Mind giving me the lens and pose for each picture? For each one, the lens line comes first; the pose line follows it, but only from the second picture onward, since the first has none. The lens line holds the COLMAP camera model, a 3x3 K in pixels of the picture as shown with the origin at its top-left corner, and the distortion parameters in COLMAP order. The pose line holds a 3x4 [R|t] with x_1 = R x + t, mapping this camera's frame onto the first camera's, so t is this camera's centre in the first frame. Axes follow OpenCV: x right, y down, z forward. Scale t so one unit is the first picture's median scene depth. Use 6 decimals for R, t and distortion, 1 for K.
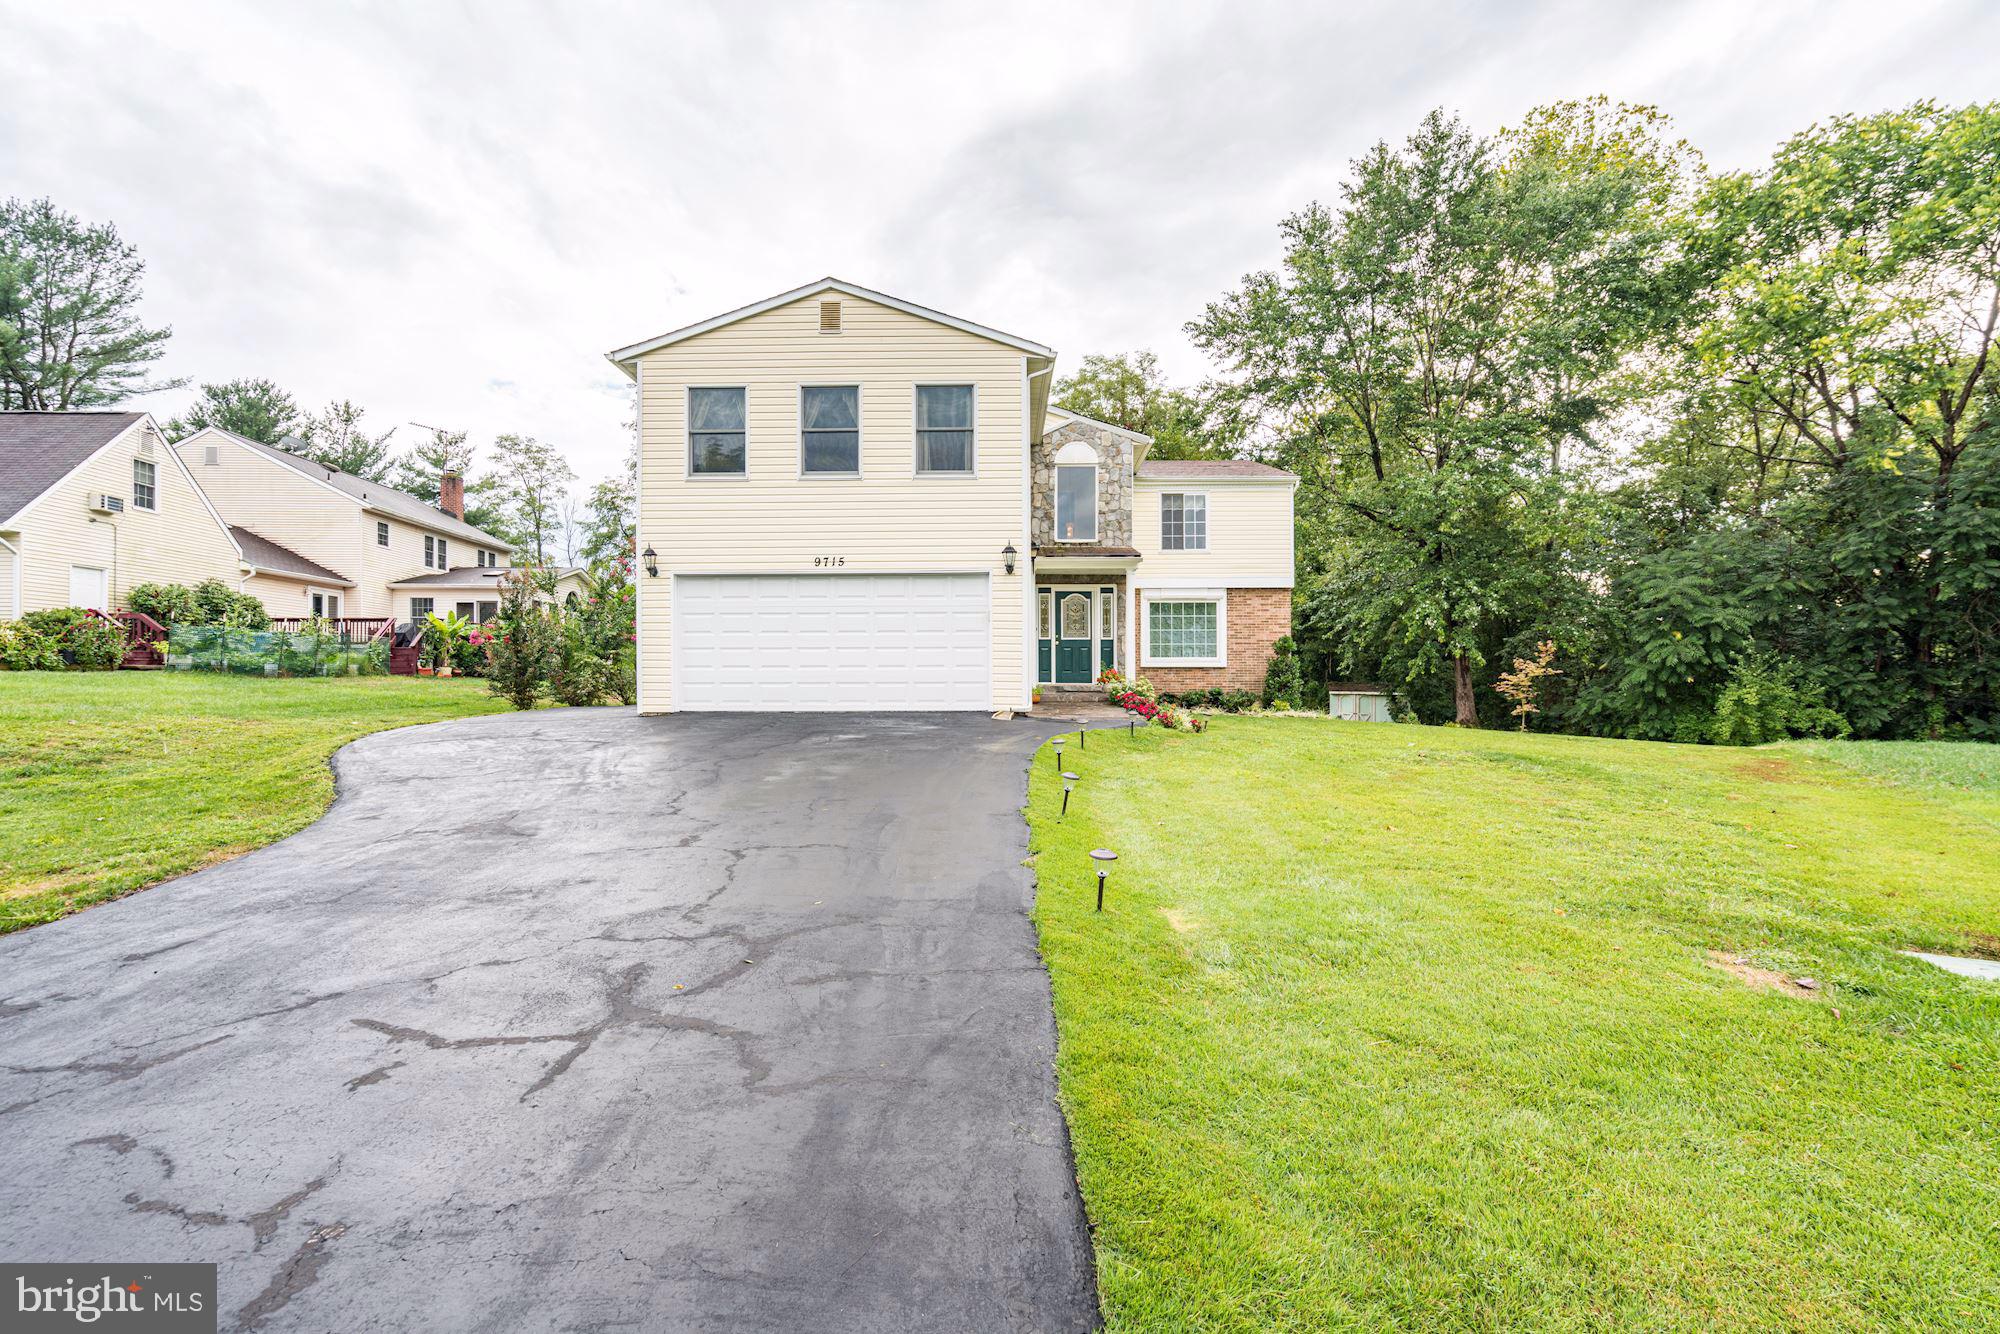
lens RADIAL K [[890.0, 0, 1000.0], [0, 890.0, 667.0], [0, 0, 1]] dist [-0.001272, 0.000239]
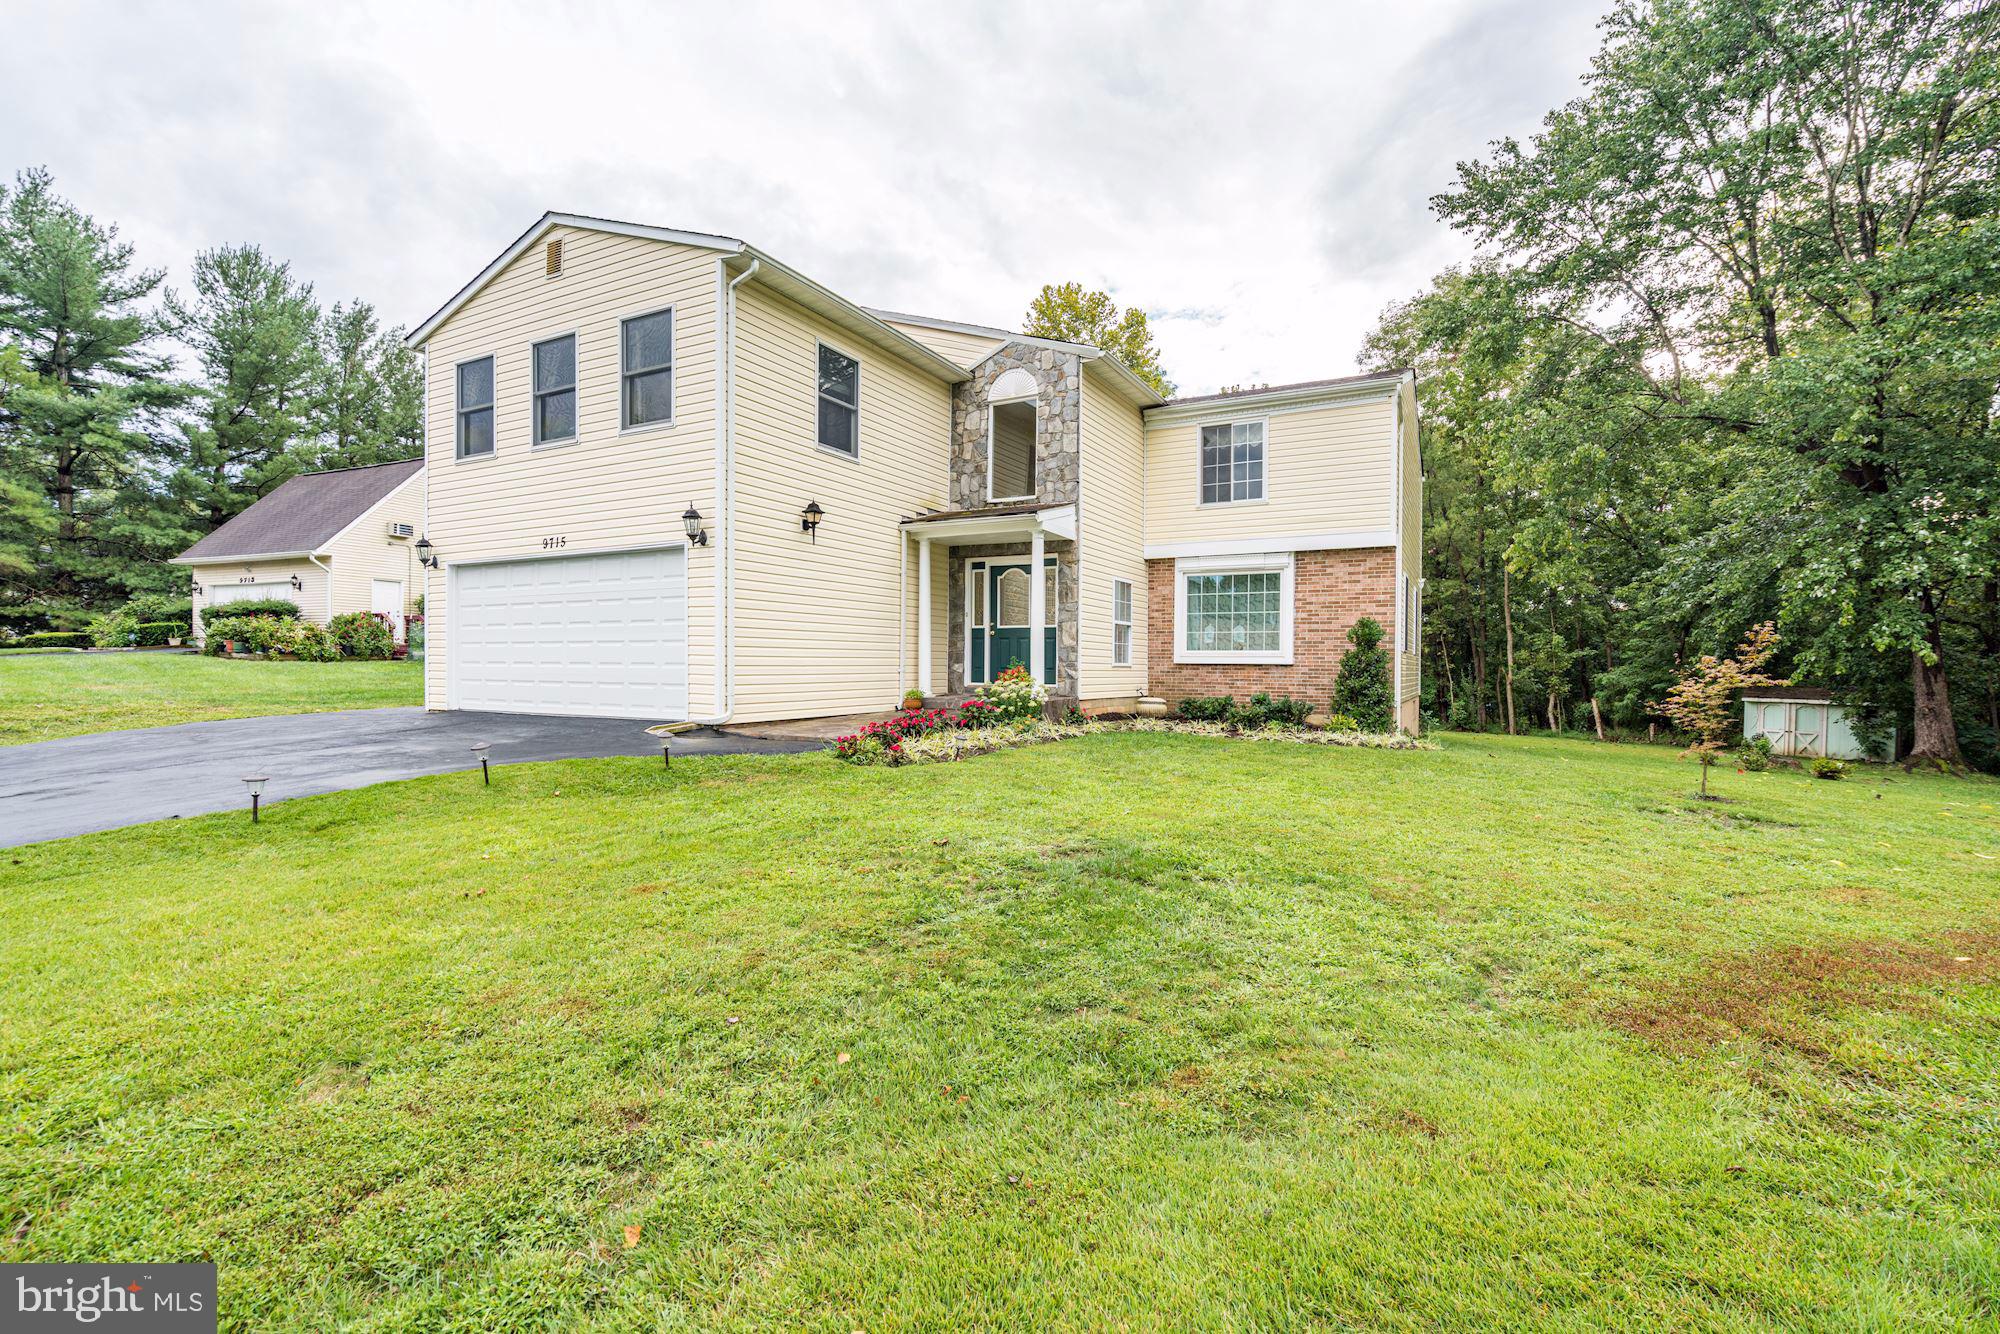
lens RADIAL K [[890.0, 0, 1000.0], [0, 890.0, 667.0], [0, 0, 1]] dist [-0.001272, 0.000239]
pose [[0.886277, 0.009829, -0.463052, 0.431998], [-0.003855, 0.999897, 0.013846, -0.007787], [0.463140, -0.010486, 0.886223, 0.312408]]
